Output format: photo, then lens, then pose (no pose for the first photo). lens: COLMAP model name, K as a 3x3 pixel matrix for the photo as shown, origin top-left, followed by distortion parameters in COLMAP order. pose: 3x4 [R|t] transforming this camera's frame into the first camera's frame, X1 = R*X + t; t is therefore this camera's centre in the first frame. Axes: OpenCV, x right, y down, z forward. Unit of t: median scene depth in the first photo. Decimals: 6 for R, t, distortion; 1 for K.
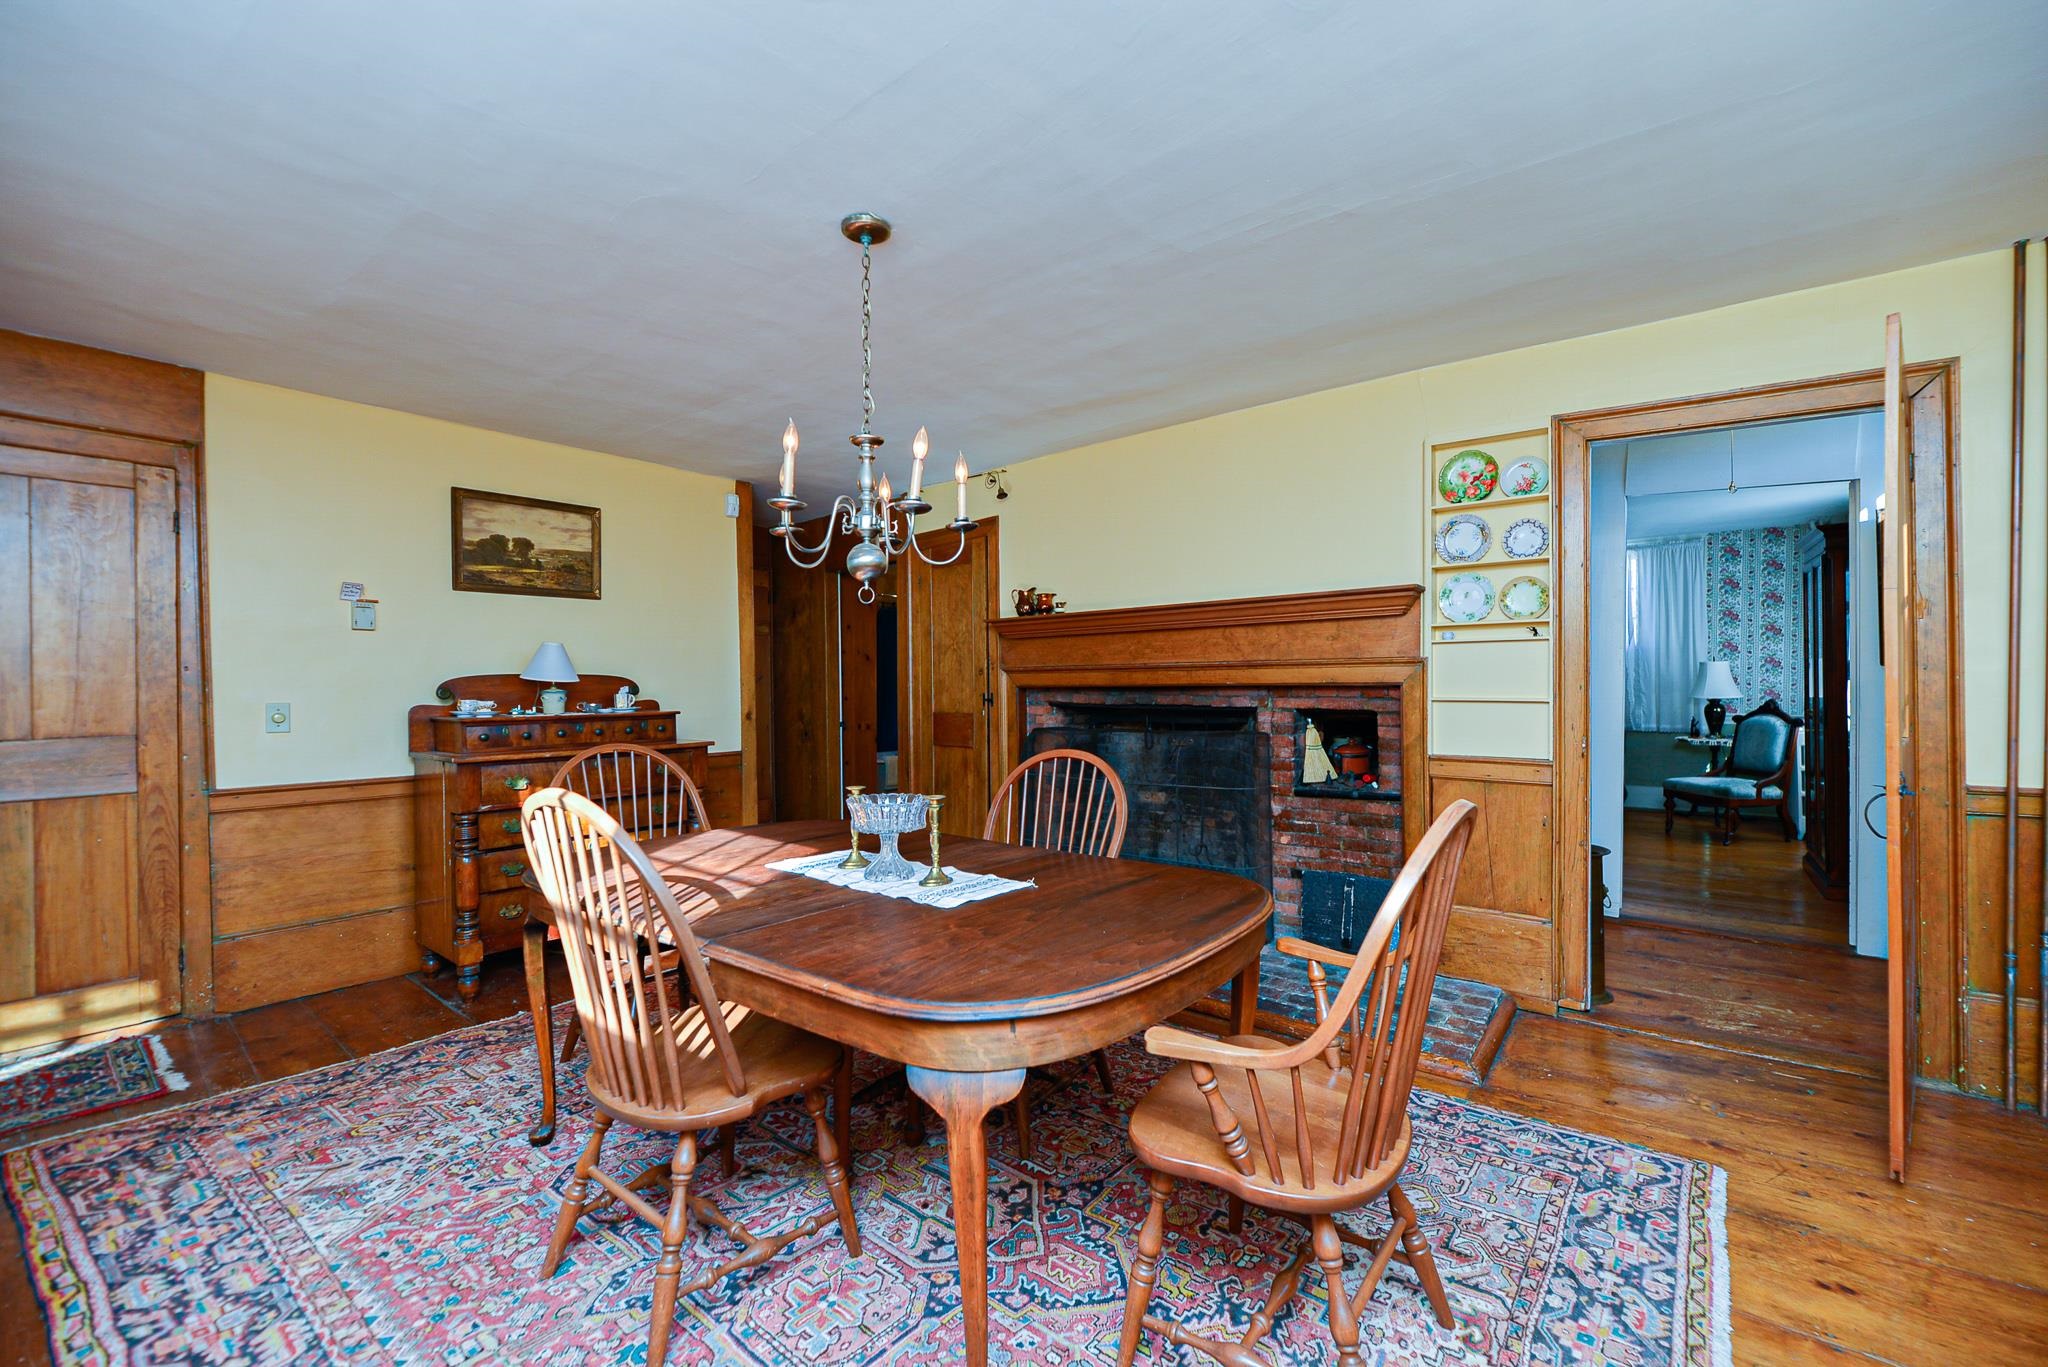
lens RADIAL K [[822.6, 0, 1027.8], [0, 822.6, 687.0], [0, 0, 1]] dist [-0.007264, 0.000073]
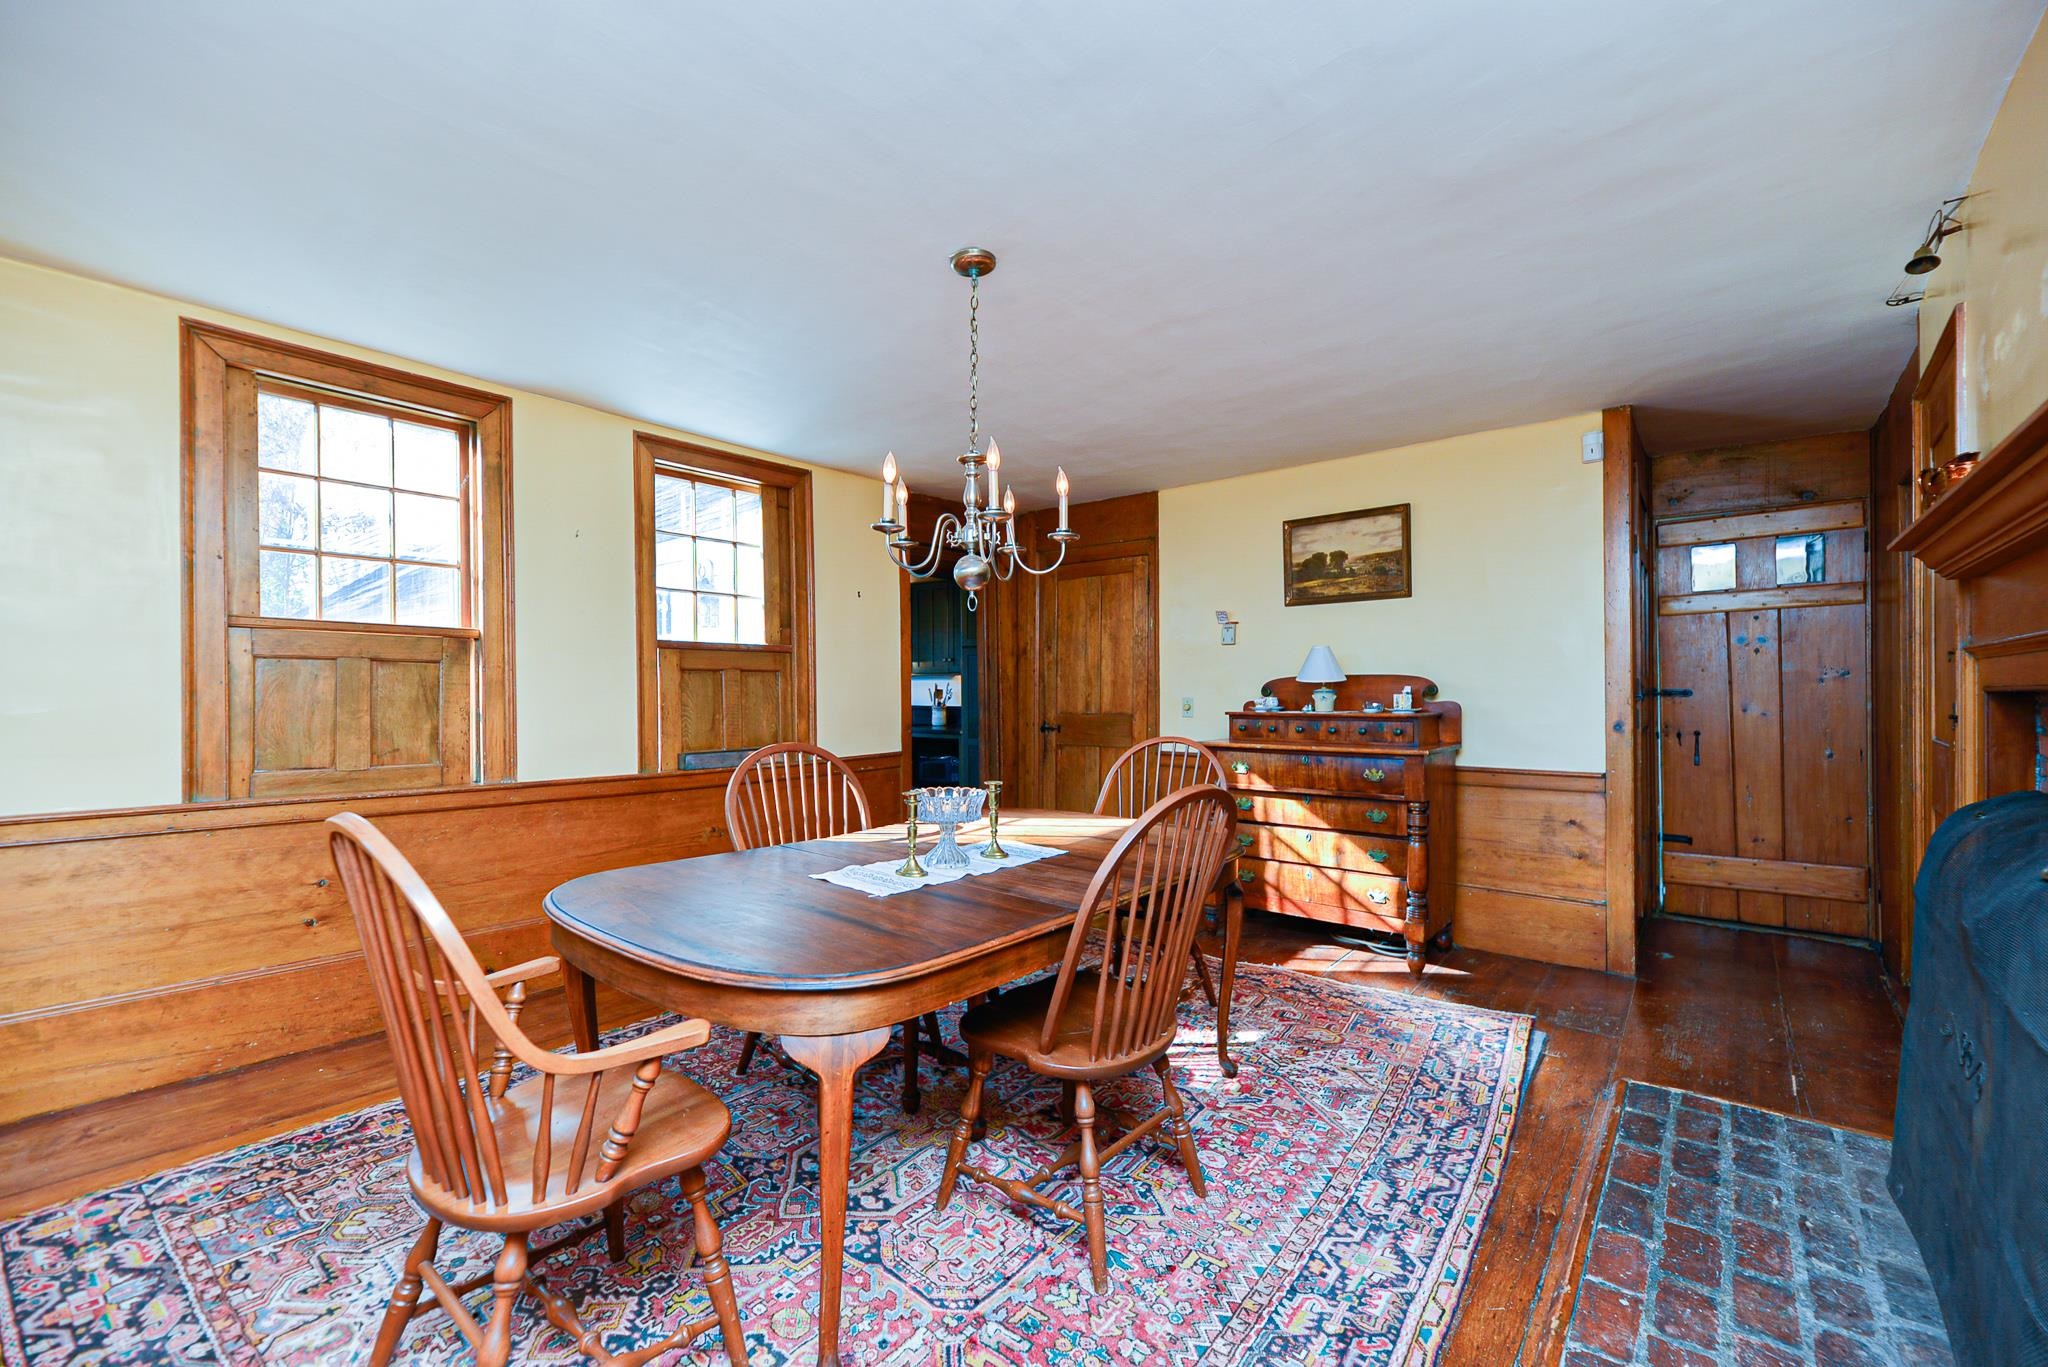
lens RADIAL K [[822.6, 0, 1027.7], [0, 822.6, 688.7], [0, 0, 1]] dist [-0.007264, 0.000073]
pose [[-0.020560, 0.005623, -0.999773, 0.499033], [-0.001584, 0.999983, 0.005657, -0.003249], [0.999787, 0.001700, -0.020550, 0.620964]]
